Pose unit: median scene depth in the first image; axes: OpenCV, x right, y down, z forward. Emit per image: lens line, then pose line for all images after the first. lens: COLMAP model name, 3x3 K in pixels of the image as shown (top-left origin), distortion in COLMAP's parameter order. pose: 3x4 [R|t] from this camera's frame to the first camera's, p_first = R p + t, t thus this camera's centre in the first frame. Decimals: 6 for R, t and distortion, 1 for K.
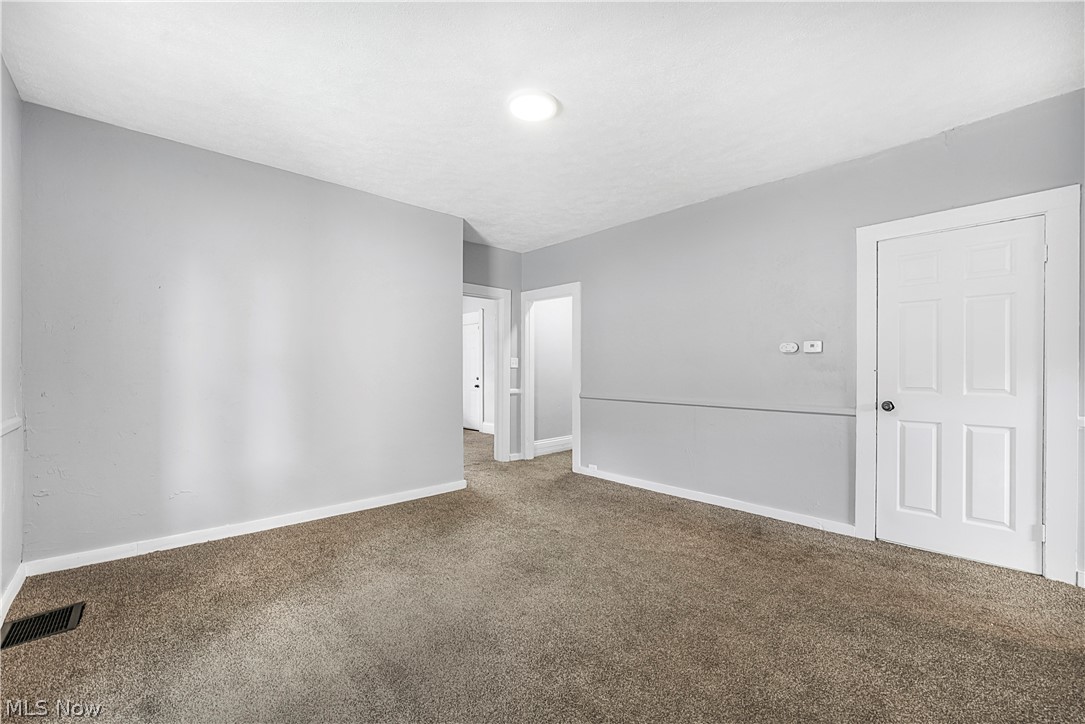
lens RADIAL K [[449.4, 0, 537.2], [0, 449.4, 371.1], [0, 0, 1]] dist [-0.000700, 0.000121]
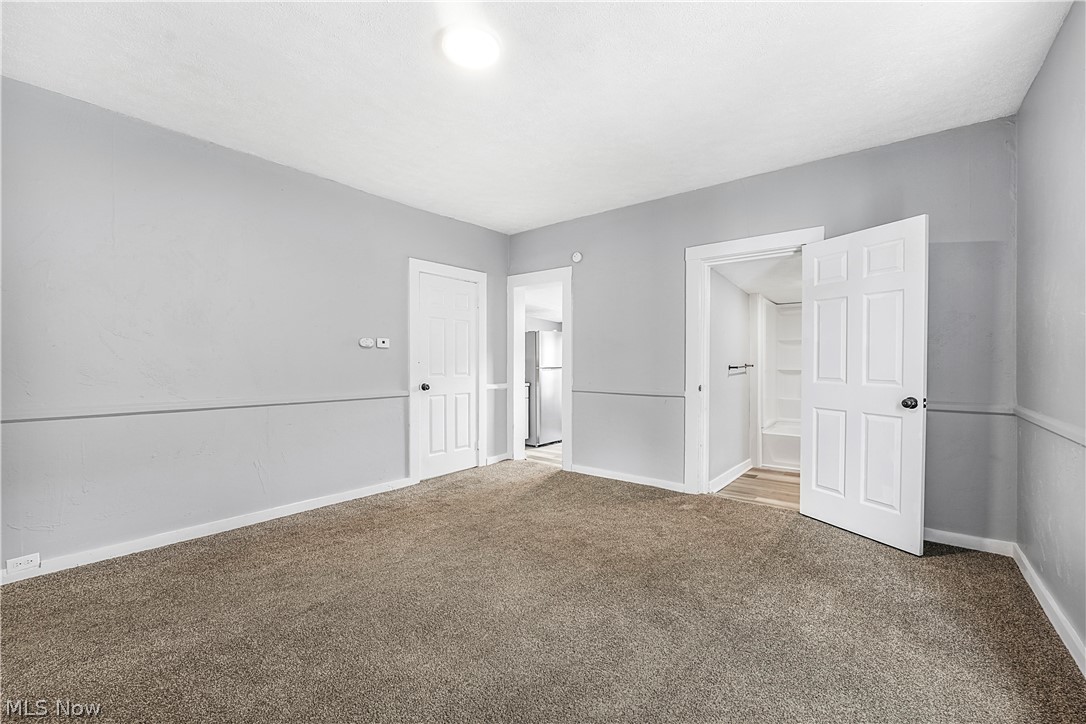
lens RADIAL K [[447.8, 0, 543.0], [0, 447.8, 362.0], [0, 0, 1]] dist [-0.001612, -0.000127]
pose [[-0.145304, 0.000111, 0.989387, -0.682425], [0.003164, 0.999995, 0.000352, -0.002078], [-0.989382, 0.003181, -0.145304, 0.792369]]
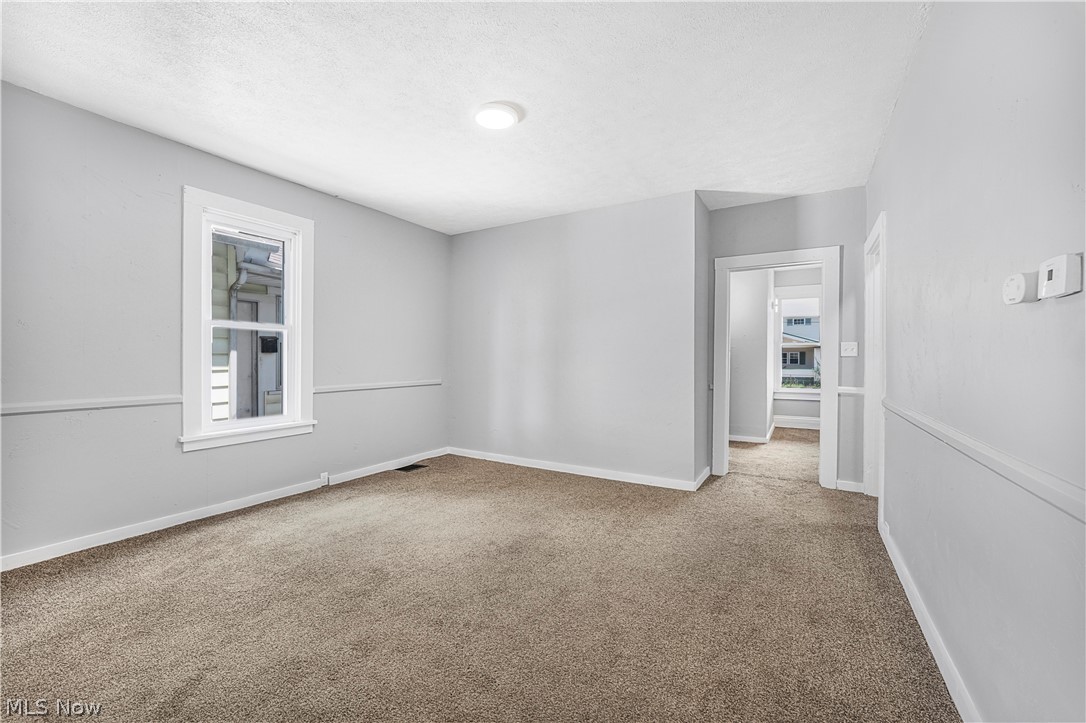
lens RADIAL K [[447.8, 0, 543.0], [0, 447.8, 361.5], [0, 0, 1]] dist [-0.001612, -0.000127]
pose [[0.300539, 0.006609, -0.953747, 0.839637], [-0.007794, 0.999960, 0.004473, 0.001251], [0.953738, 0.006089, 0.300579, 0.627628]]
